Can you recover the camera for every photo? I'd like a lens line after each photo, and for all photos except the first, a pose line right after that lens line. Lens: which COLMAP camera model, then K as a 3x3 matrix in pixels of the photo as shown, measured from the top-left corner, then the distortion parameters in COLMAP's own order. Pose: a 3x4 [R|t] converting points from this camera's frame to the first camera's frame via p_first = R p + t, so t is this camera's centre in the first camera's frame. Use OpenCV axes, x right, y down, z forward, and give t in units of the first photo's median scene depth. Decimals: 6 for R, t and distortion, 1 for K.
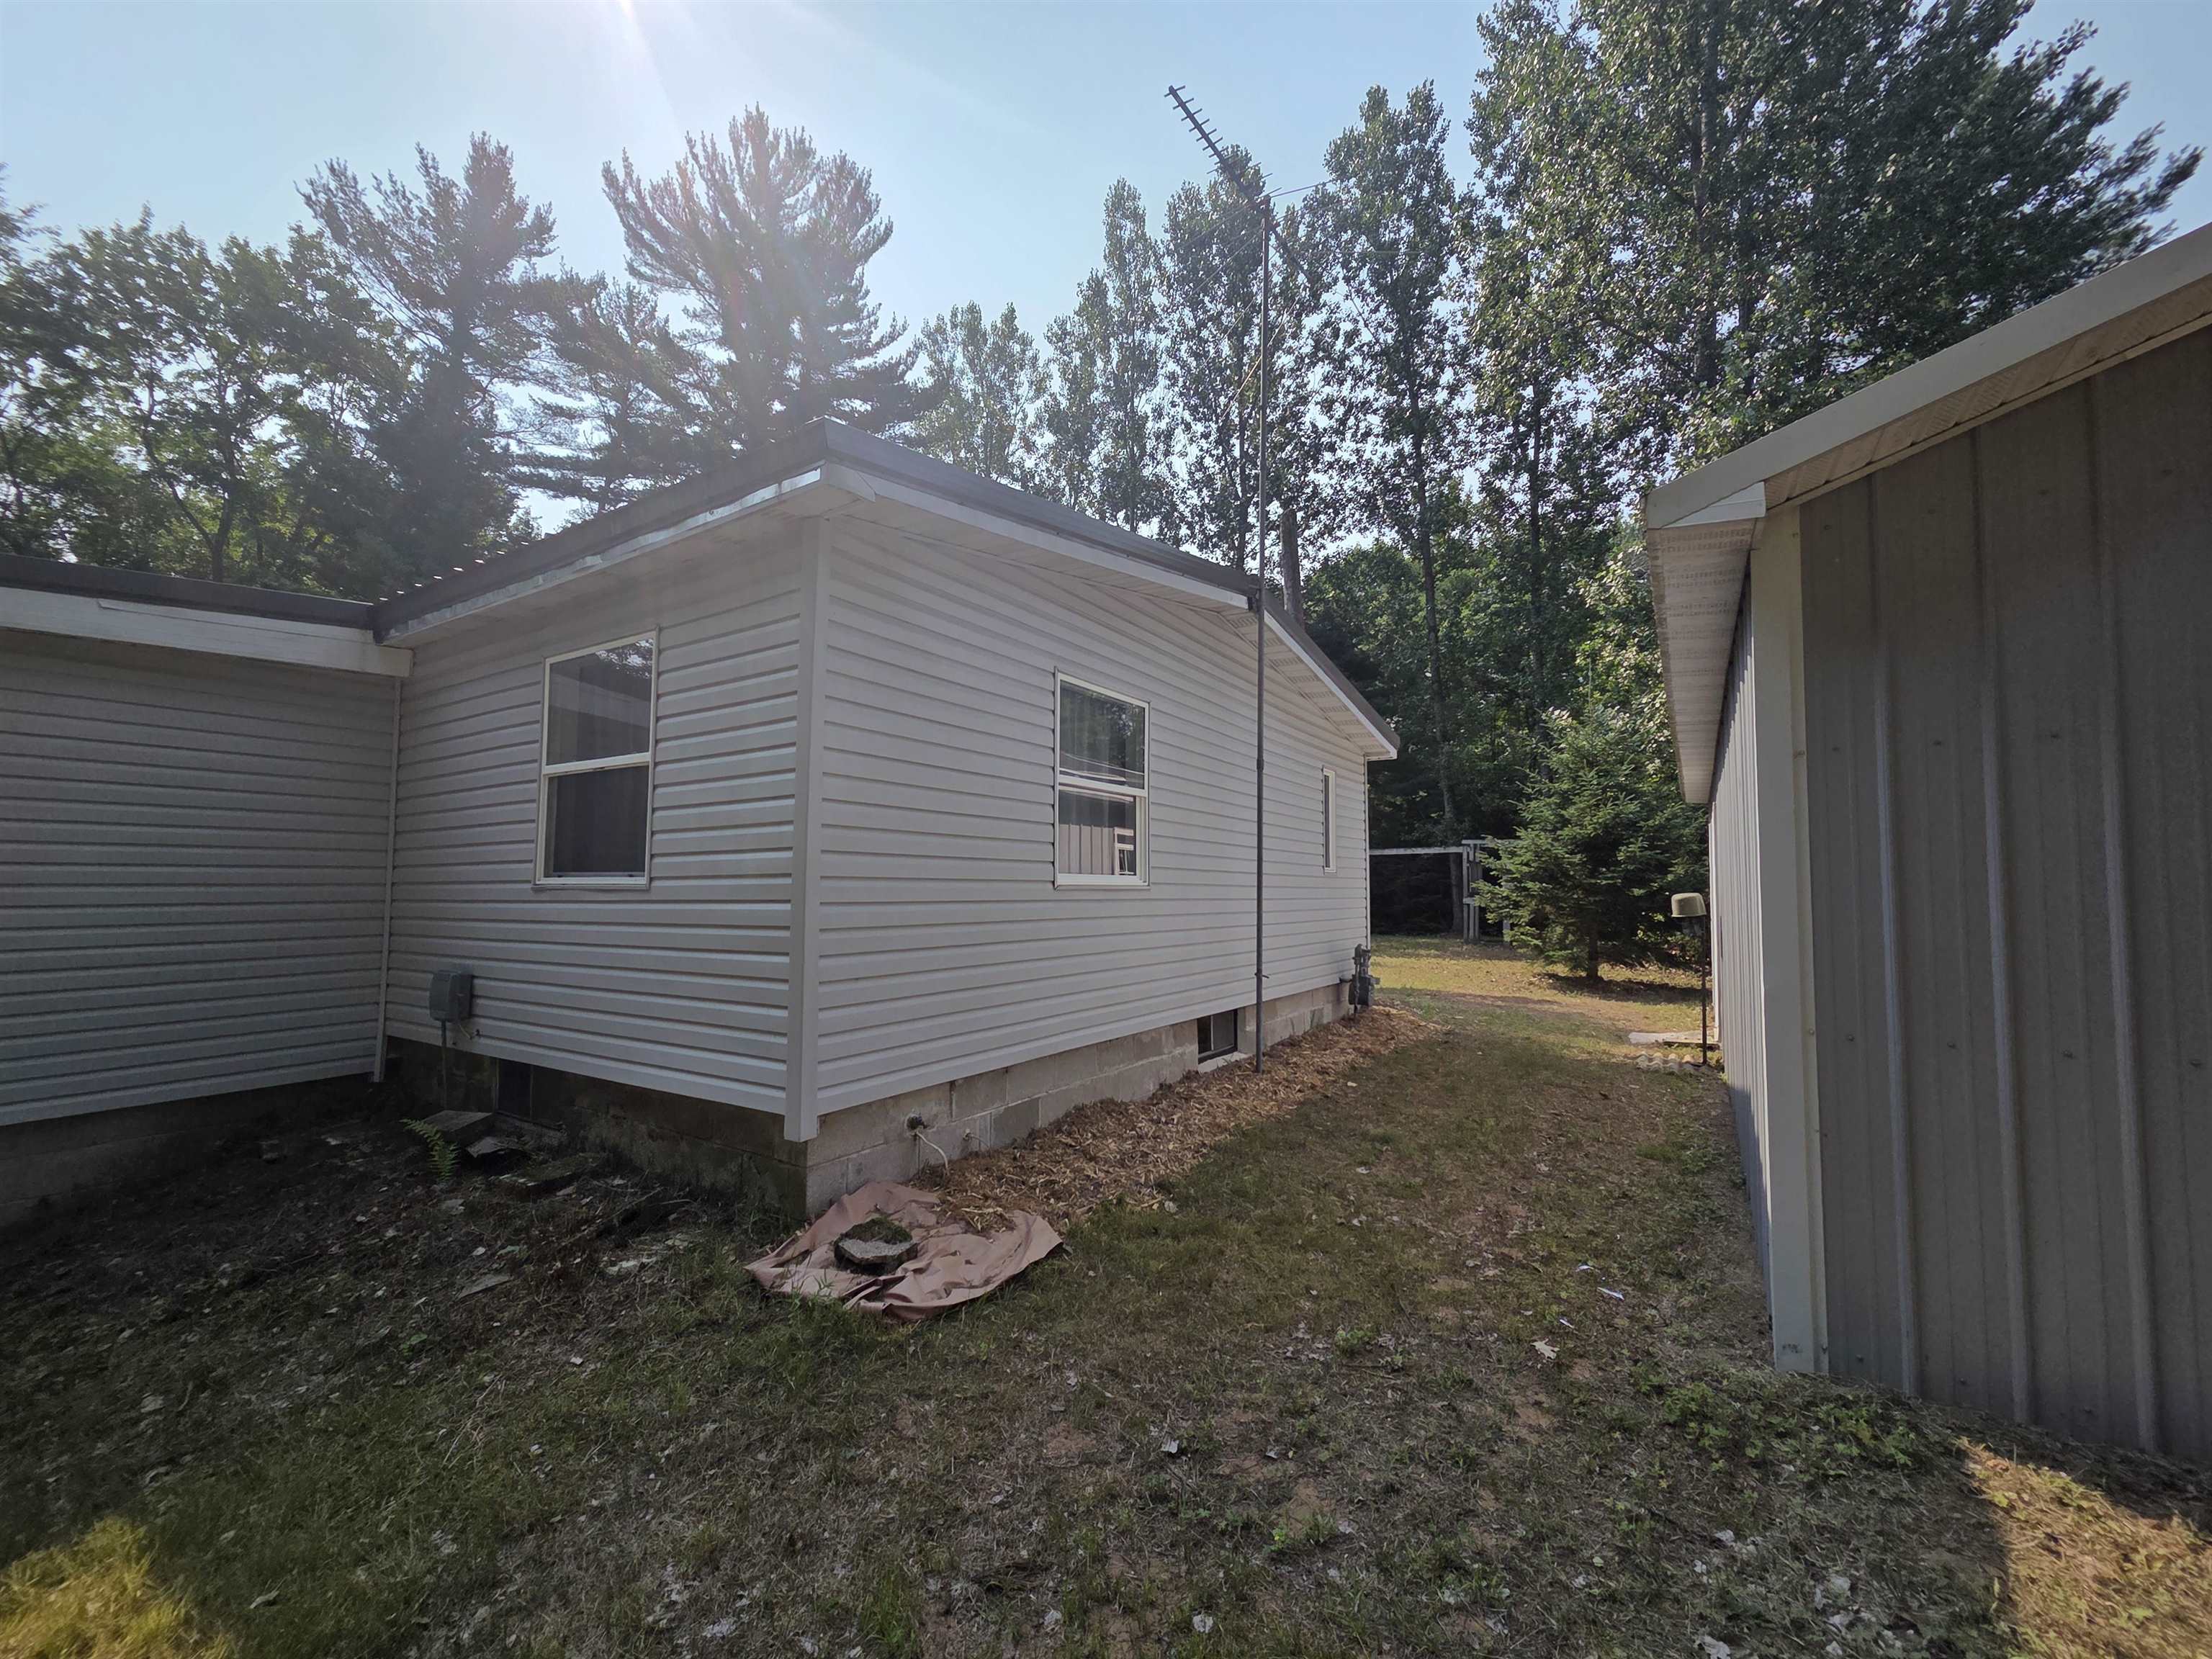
lens RADIAL K [[892.5, 0, 1109.6], [0, 892.5, 834.5], [0, 0, 1]] dist [0.007458, -0.002639]
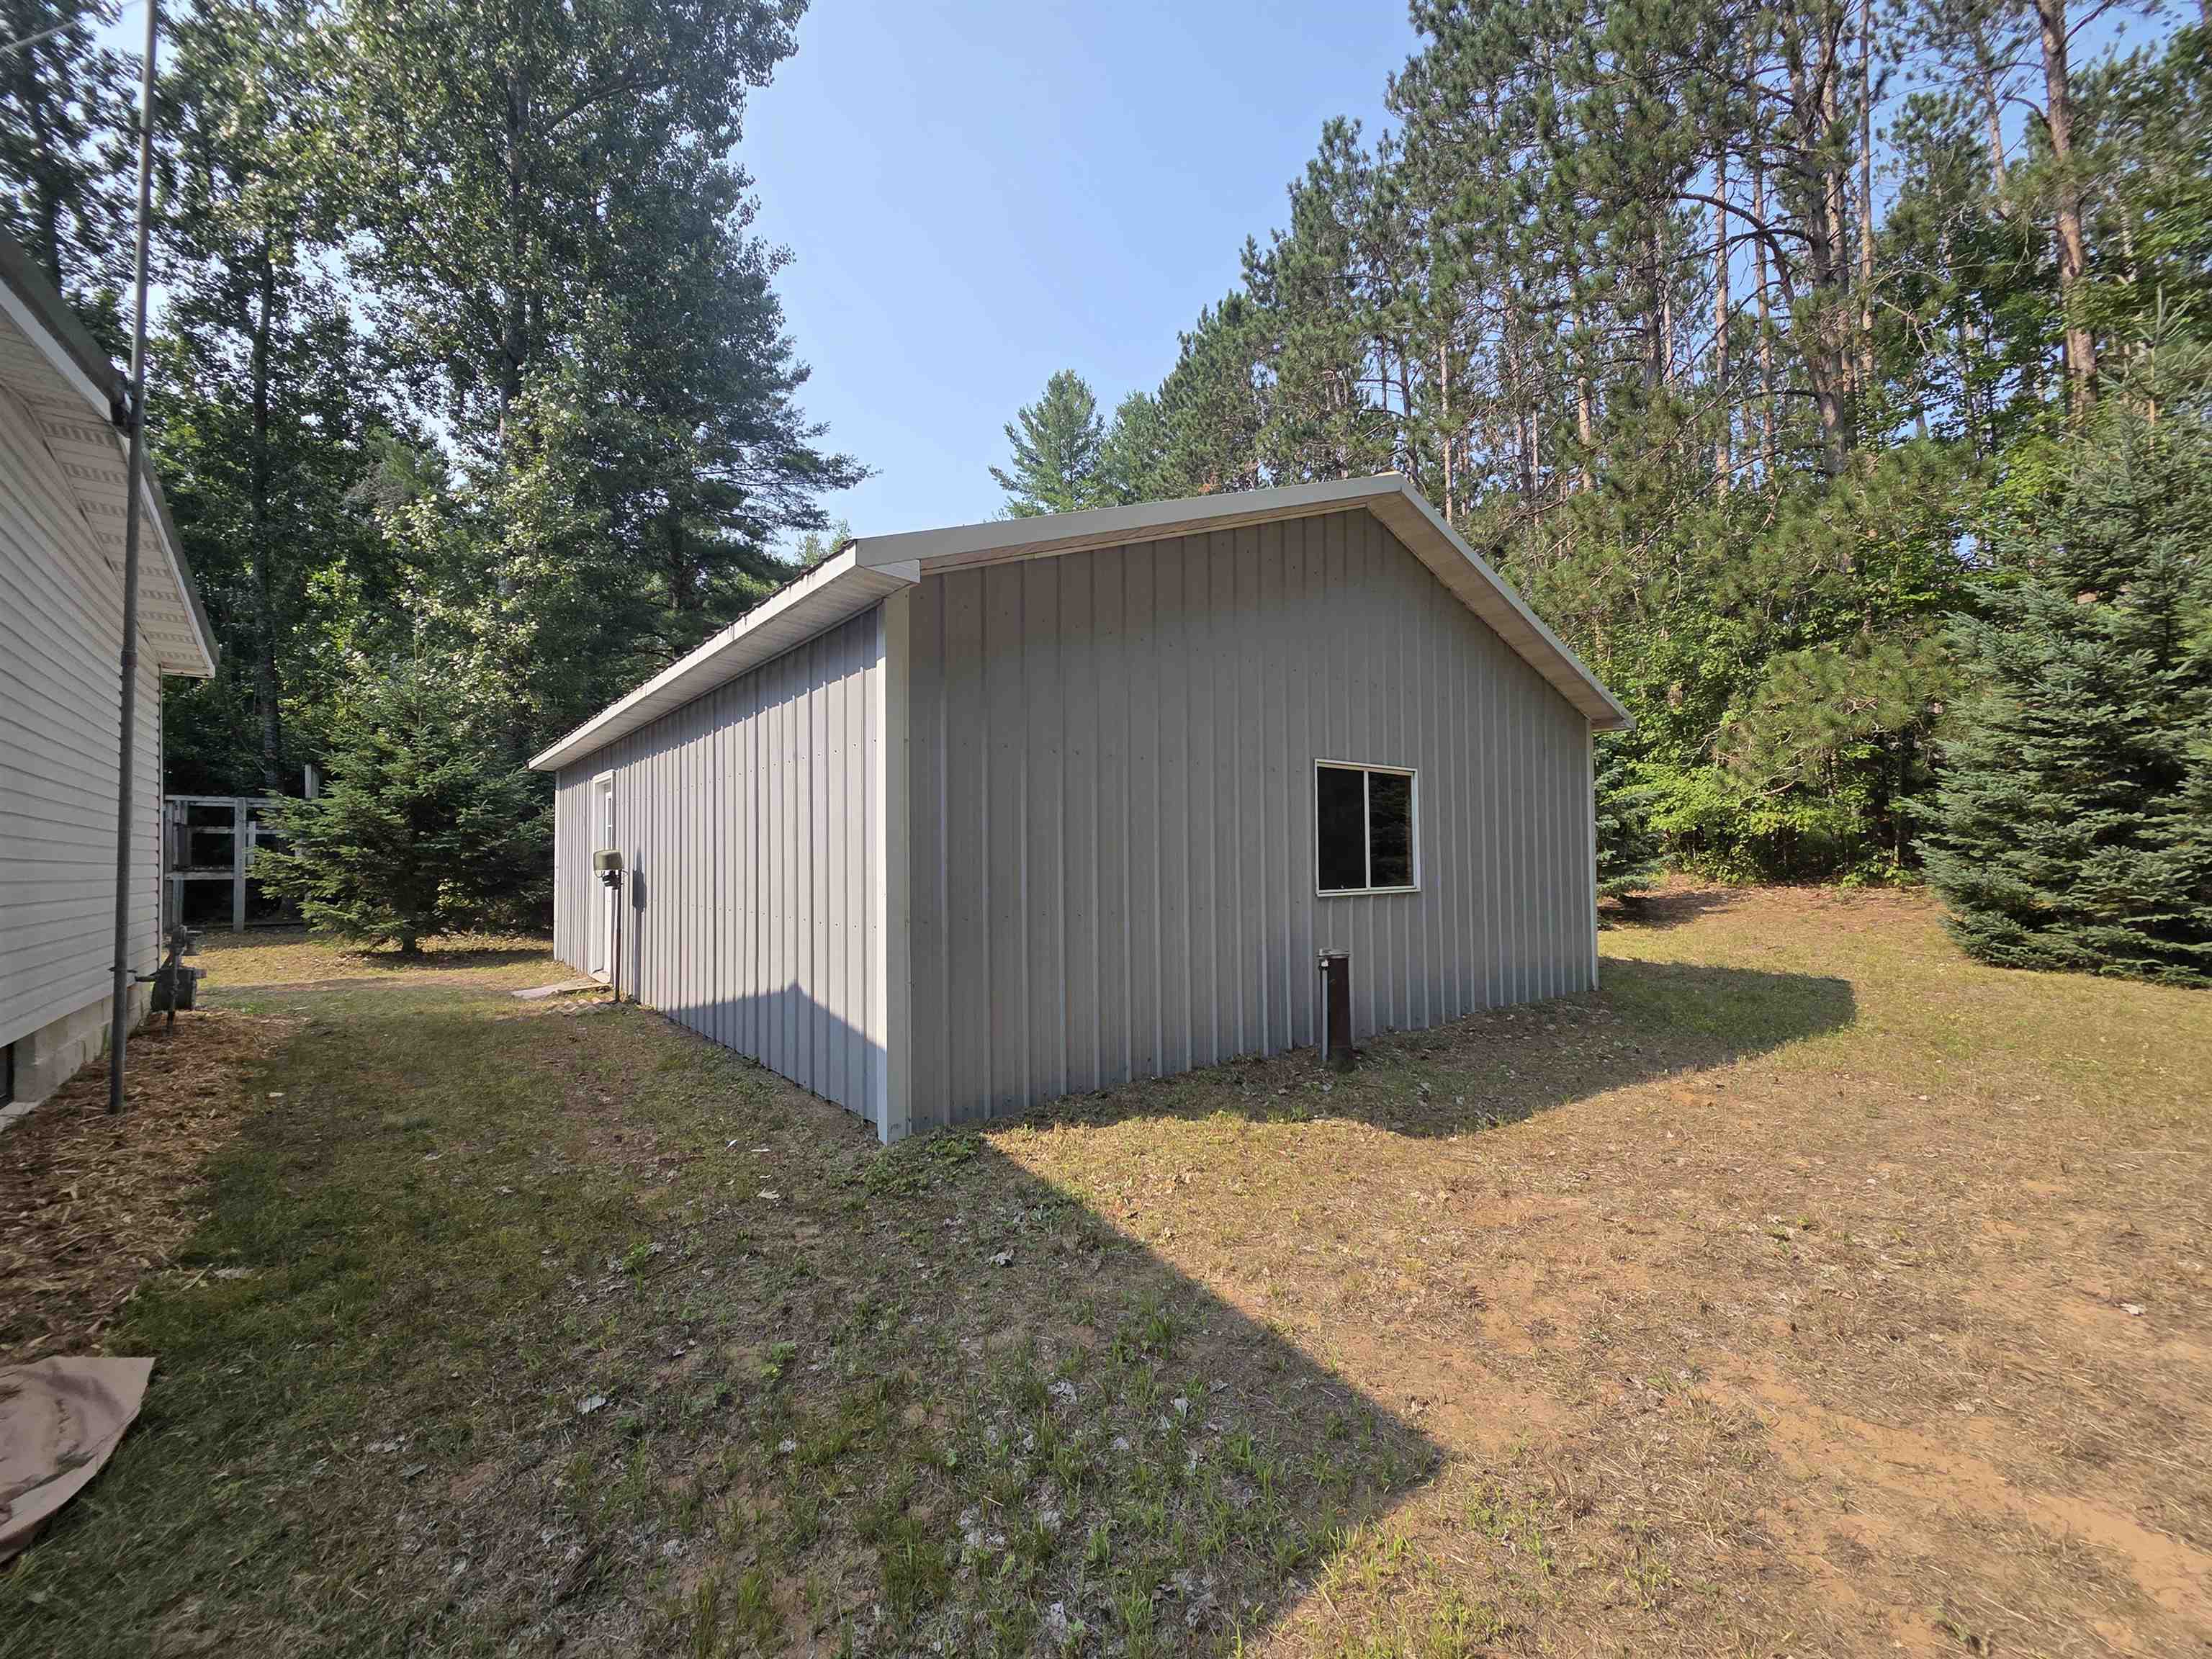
lens RADIAL K [[892.5, 0, 1105.1], [0, 892.5, 832.6], [0, 0, 1]] dist [0.007458, -0.002639]
pose [[0.317865, 0.014908, 0.948019, -0.383886], [-0.041682, 0.999129, -0.001736, 0.037422], [-0.947219, -0.038964, 0.318210, 0.125362]]
